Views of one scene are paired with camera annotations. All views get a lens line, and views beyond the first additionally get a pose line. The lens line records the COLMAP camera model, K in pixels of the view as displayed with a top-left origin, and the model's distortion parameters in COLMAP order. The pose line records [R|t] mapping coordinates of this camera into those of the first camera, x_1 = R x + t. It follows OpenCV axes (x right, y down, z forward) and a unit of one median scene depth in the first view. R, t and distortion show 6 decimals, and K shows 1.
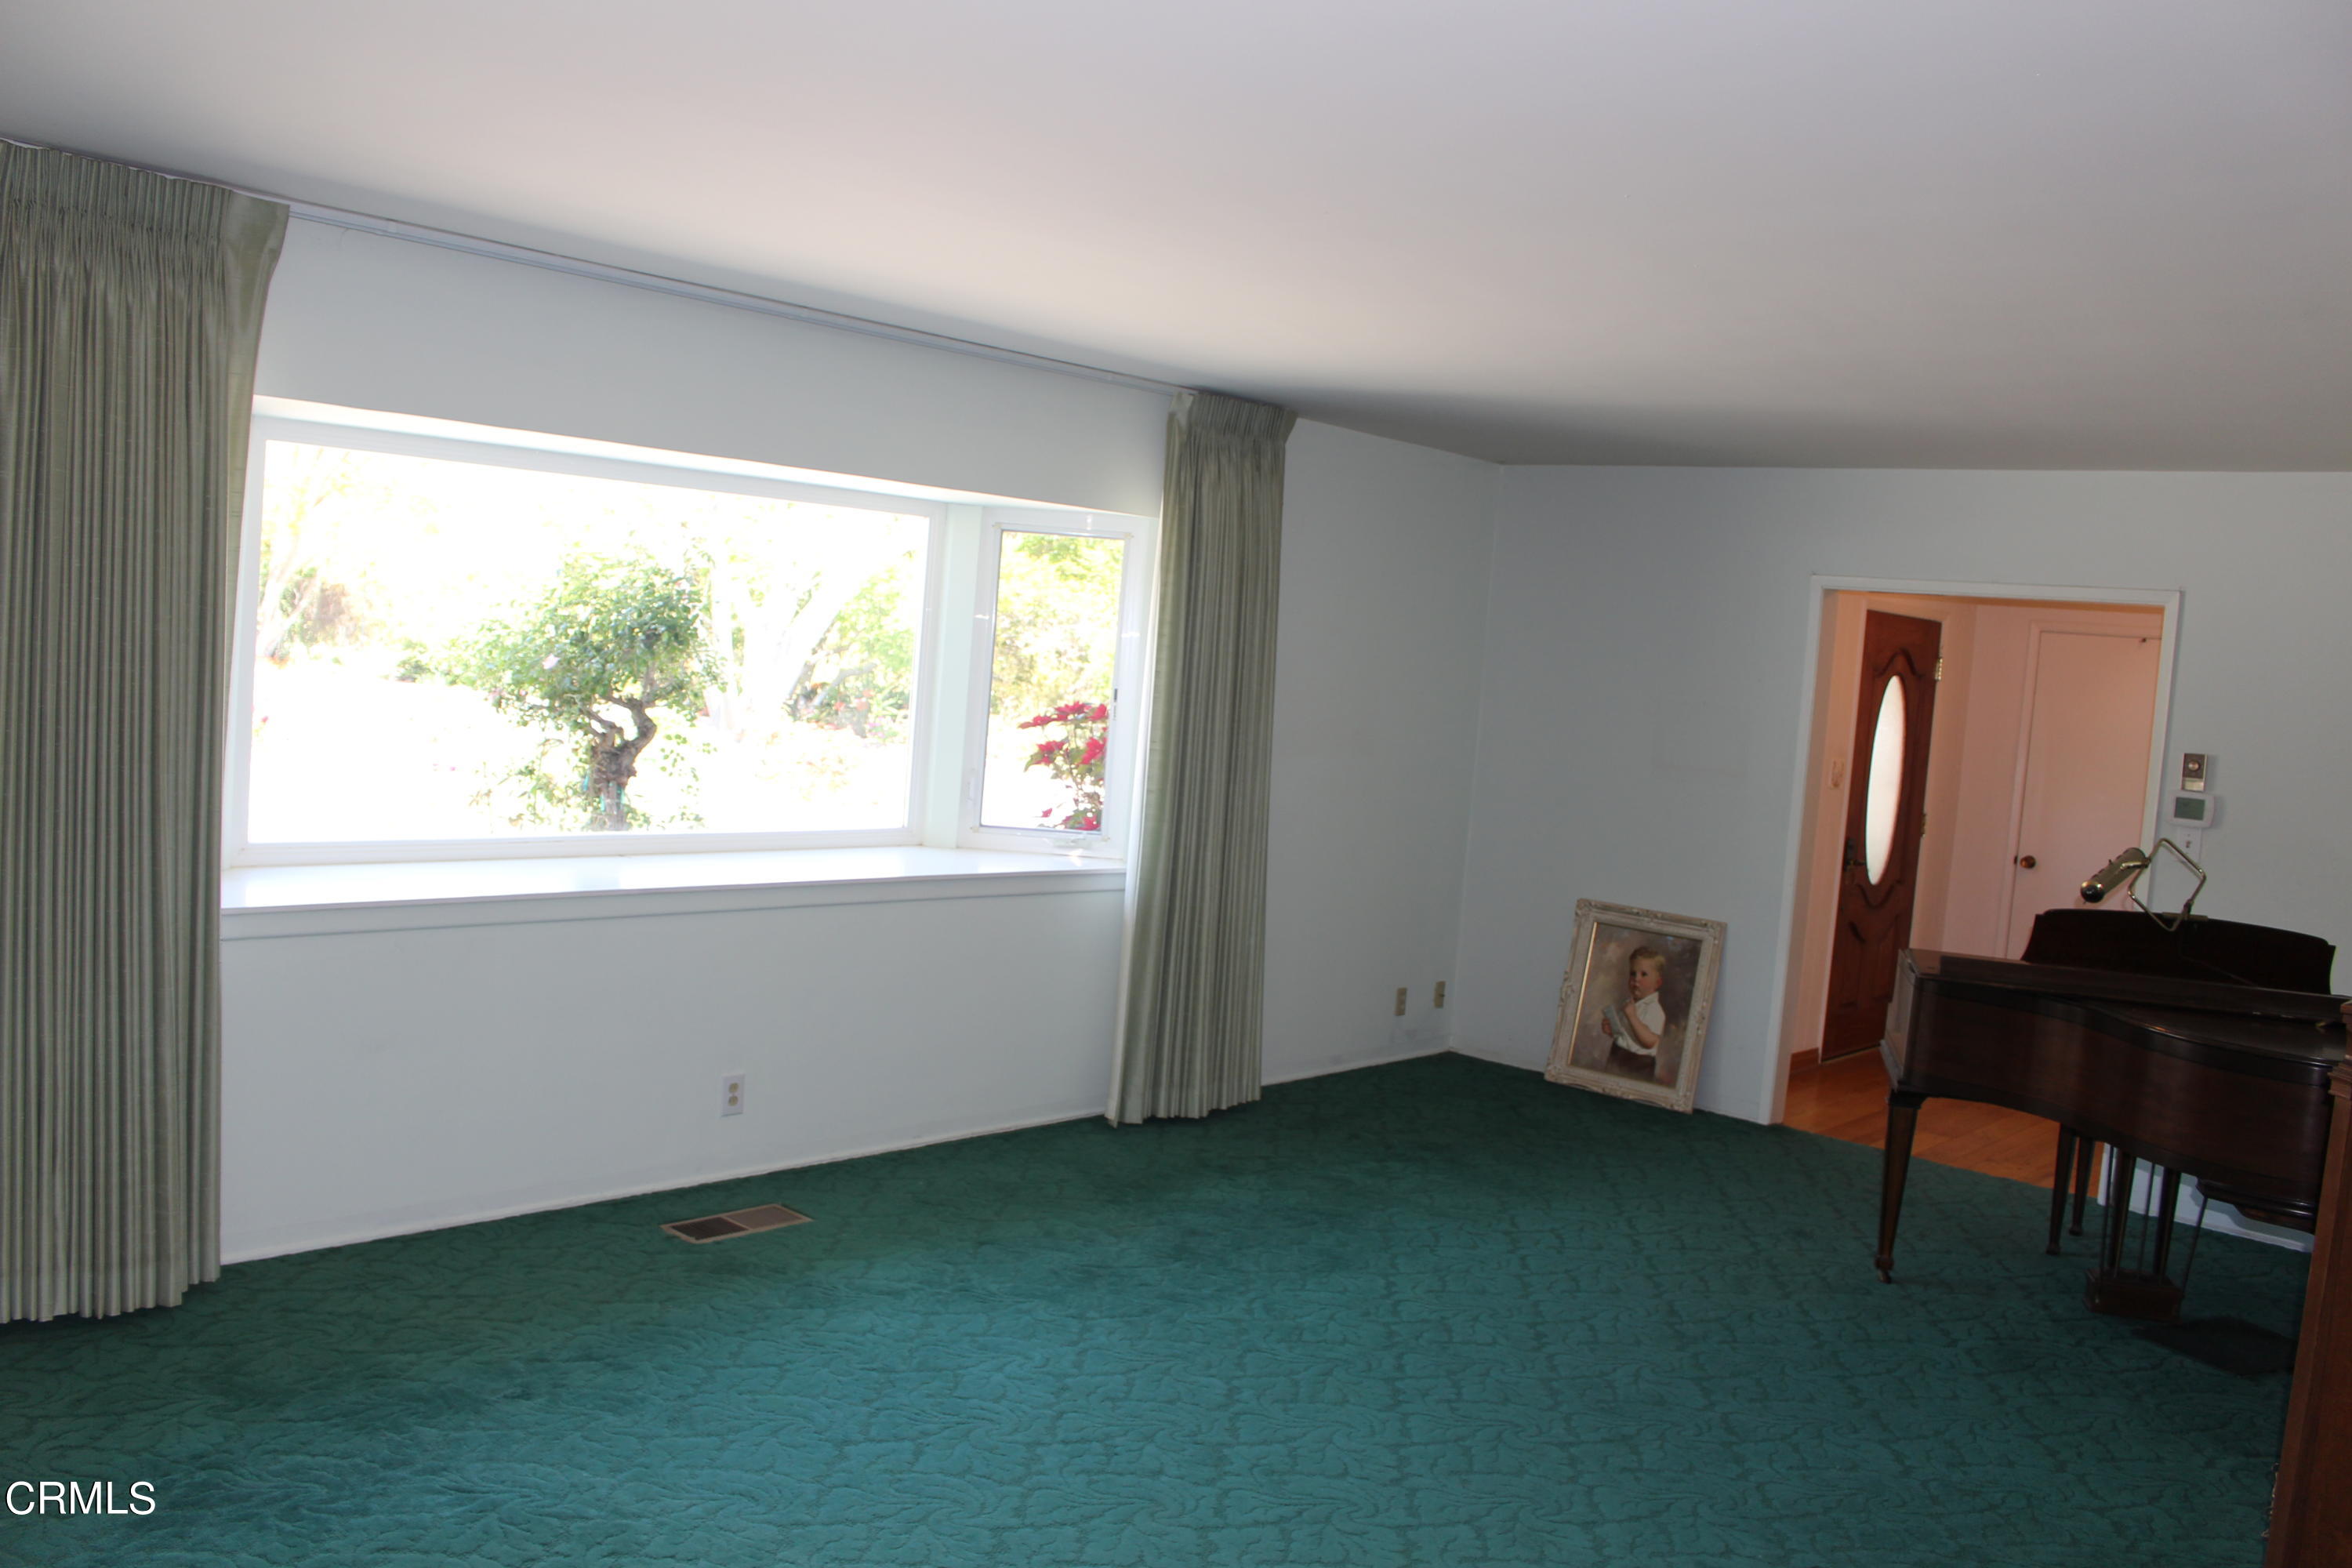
lens RADIAL K [[1941.3, 0, 1176.0], [0, 1941.3, 784.0], [0, 0, 1]] dist [-0.167436, 0.149118]
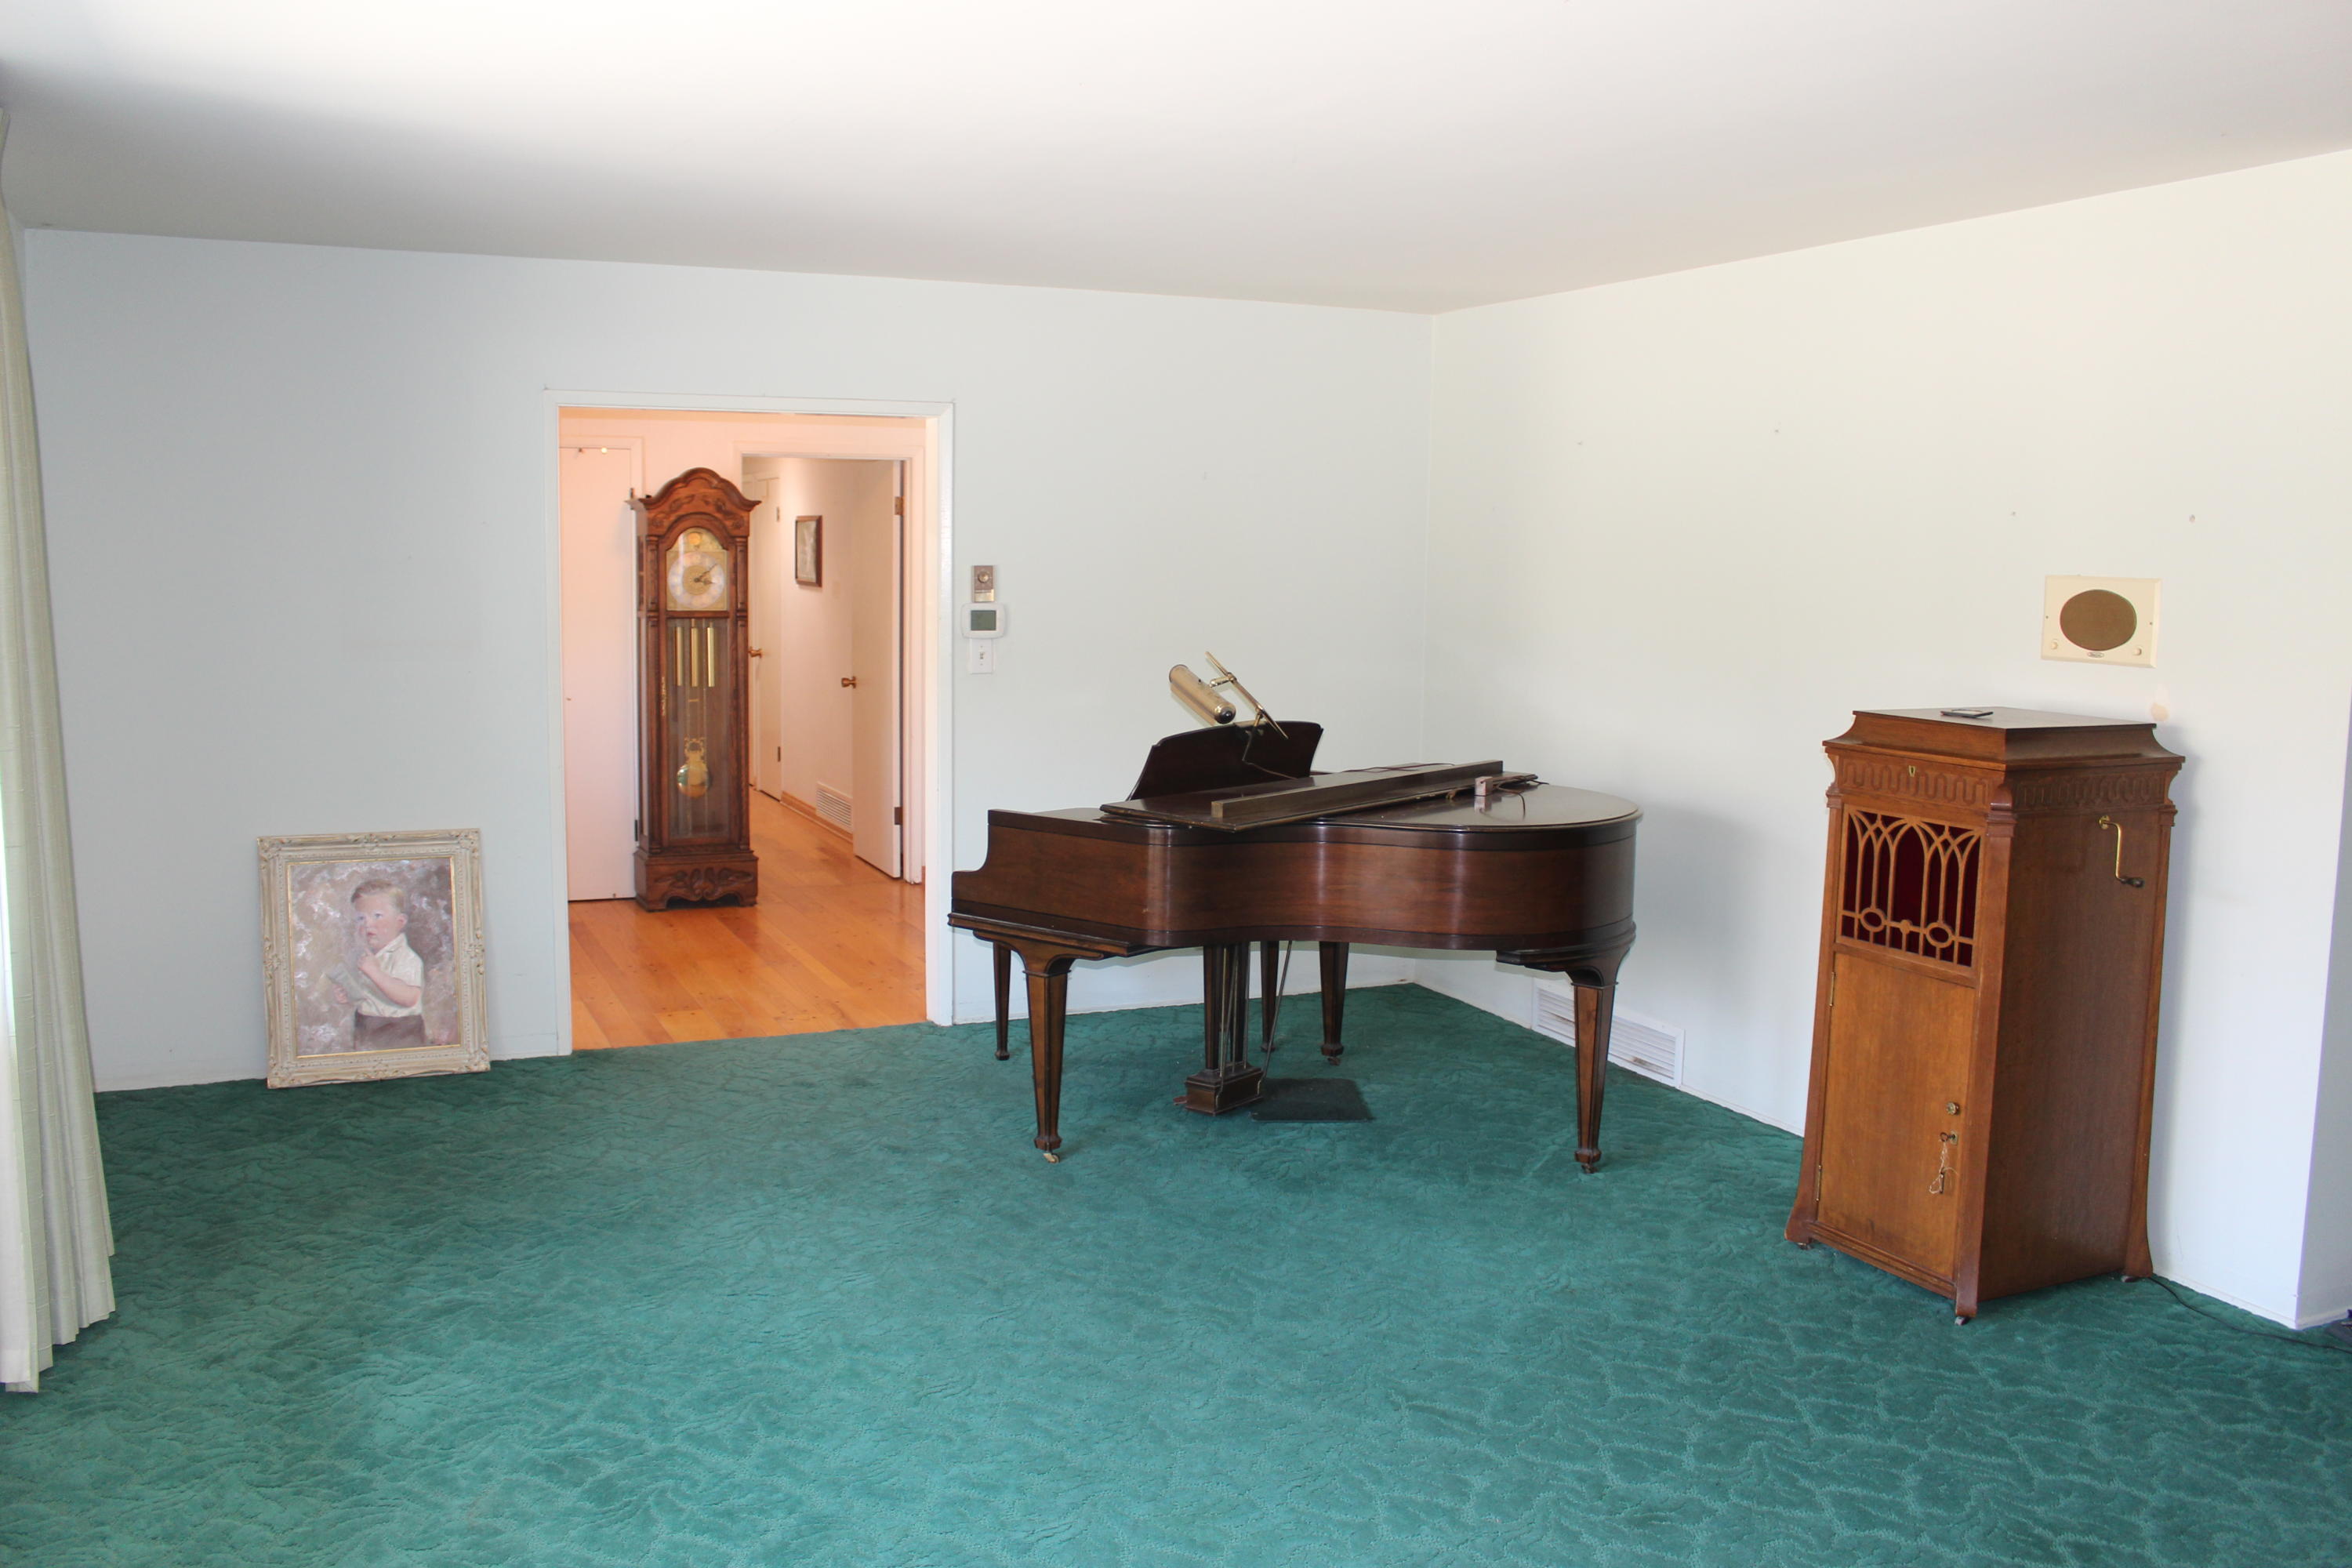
lens RADIAL K [[1941.3, 0, 1176.0], [0, 1941.3, 784.0], [0, 0, 1]] dist [-0.167436, 0.149118]
pose [[0.386765, -0.183678, 0.903701, -0.324552], [0.080667, 0.982945, 0.165261, -0.055322], [-0.918644, 0.008982, 0.394985, 0.426506]]
